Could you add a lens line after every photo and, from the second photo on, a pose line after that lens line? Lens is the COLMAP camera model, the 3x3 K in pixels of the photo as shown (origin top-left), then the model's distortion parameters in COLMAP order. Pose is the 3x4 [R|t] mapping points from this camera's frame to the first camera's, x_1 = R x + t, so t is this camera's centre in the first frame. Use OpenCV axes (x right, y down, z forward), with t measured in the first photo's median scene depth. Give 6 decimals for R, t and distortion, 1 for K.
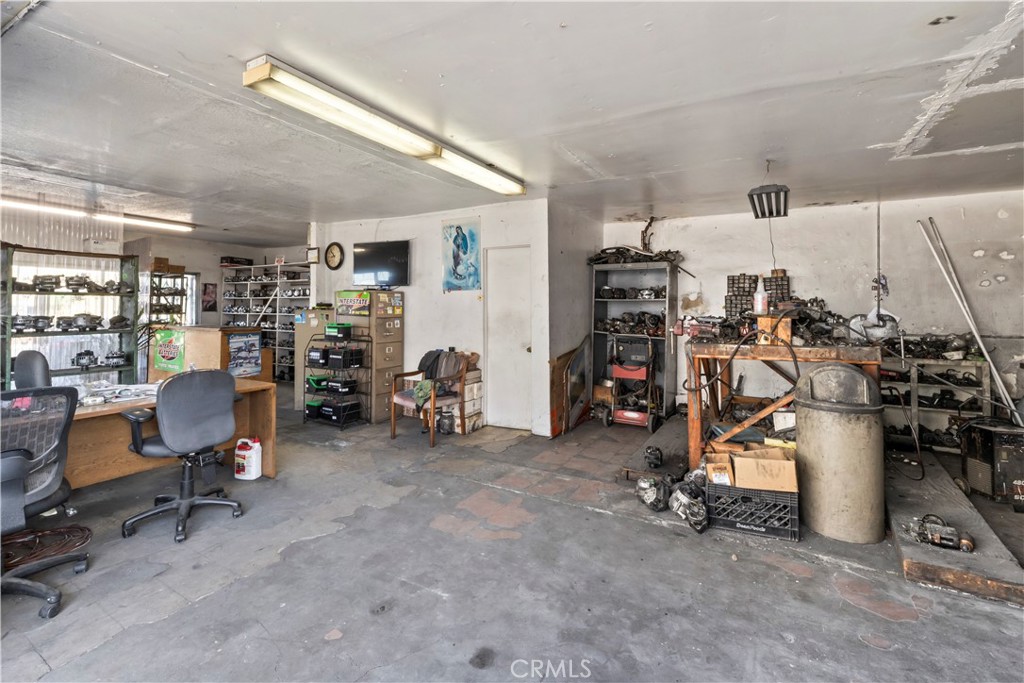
lens RADIAL K [[457.8, 0, 505.5], [0, 457.8, 299.2], [0, 0, 1]] dist [0.000818, 0.000025]
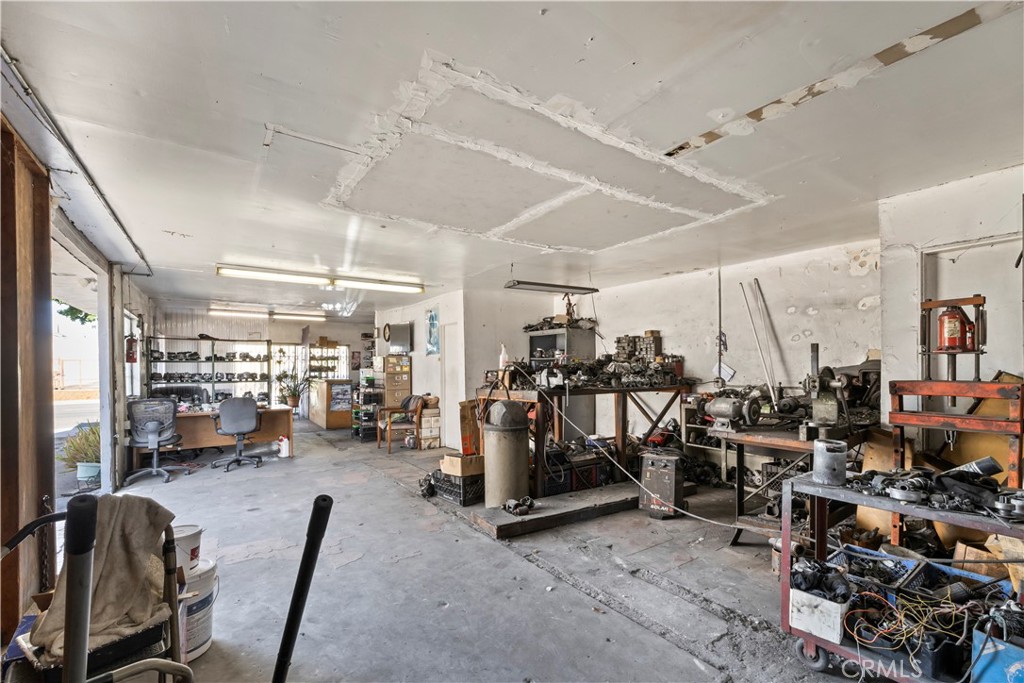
lens RADIAL K [[446.0, 0, 506.3], [0, 446.0, 363.3], [0, 0, 1]] dist [-0.000556, 0.000070]
pose [[0.902608, -0.014310, -0.430225, 0.768348], [0.020874, 0.999727, 0.010540, -0.000844], [0.429956, -0.018494, 0.902660, -0.196014]]
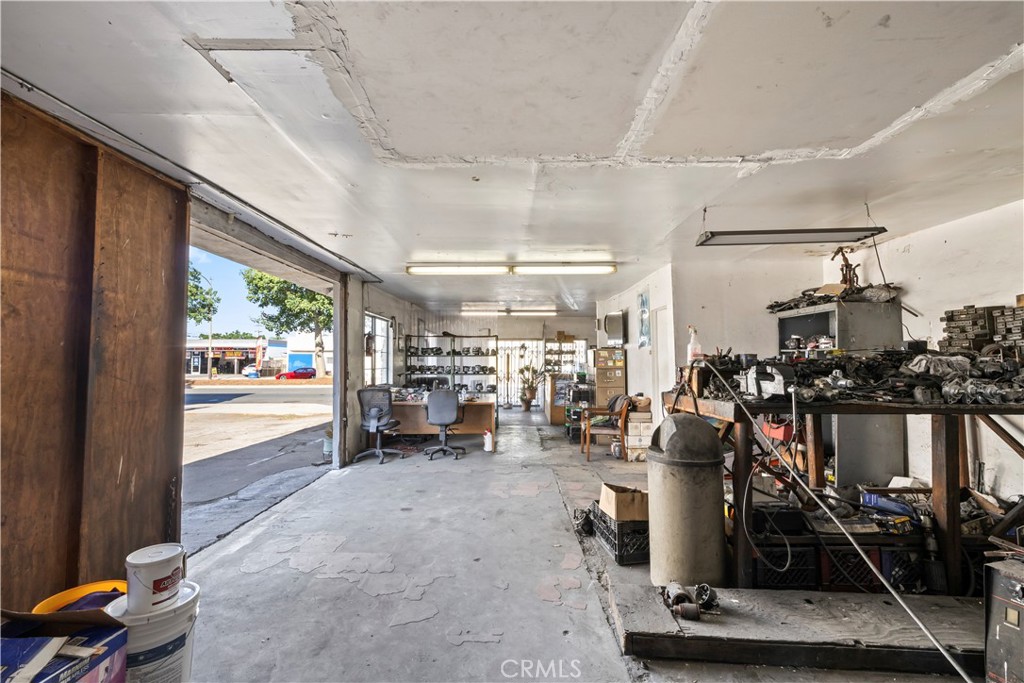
lens RADIAL K [[431.7, 0, 507.0], [0, 431.7, 339.5], [0, 0, 1]] dist [0.000019, 0.000066]
pose [[0.496904, -0.050303, -0.866346, 0.757037], [0.022974, 0.998731, -0.044812, 0.005646], [0.867501, 0.002364, 0.497429, 0.116523]]
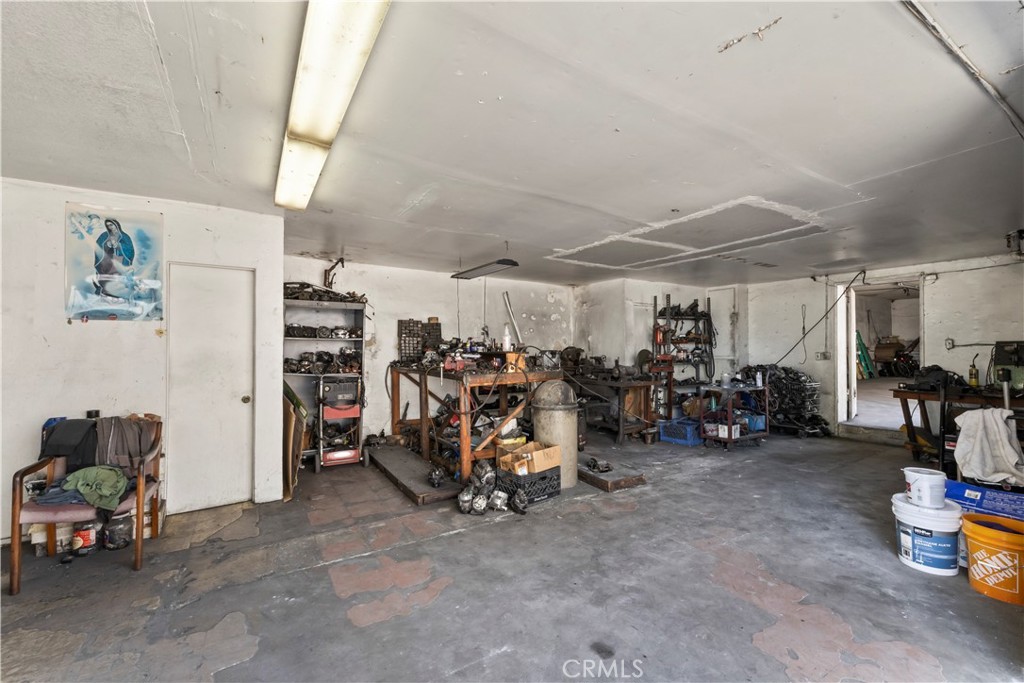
lens RADIAL K [[431.7, 0, 507.0], [0, 431.7, 339.5], [0, 0, 1]] dist [0.000019, 0.000066]
pose [[0.473813, 0.014272, 0.880510, -0.388837], [-0.013594, 0.999868, -0.008892, 0.006128], [-0.880520, -0.007757, 0.473945, 0.242634]]
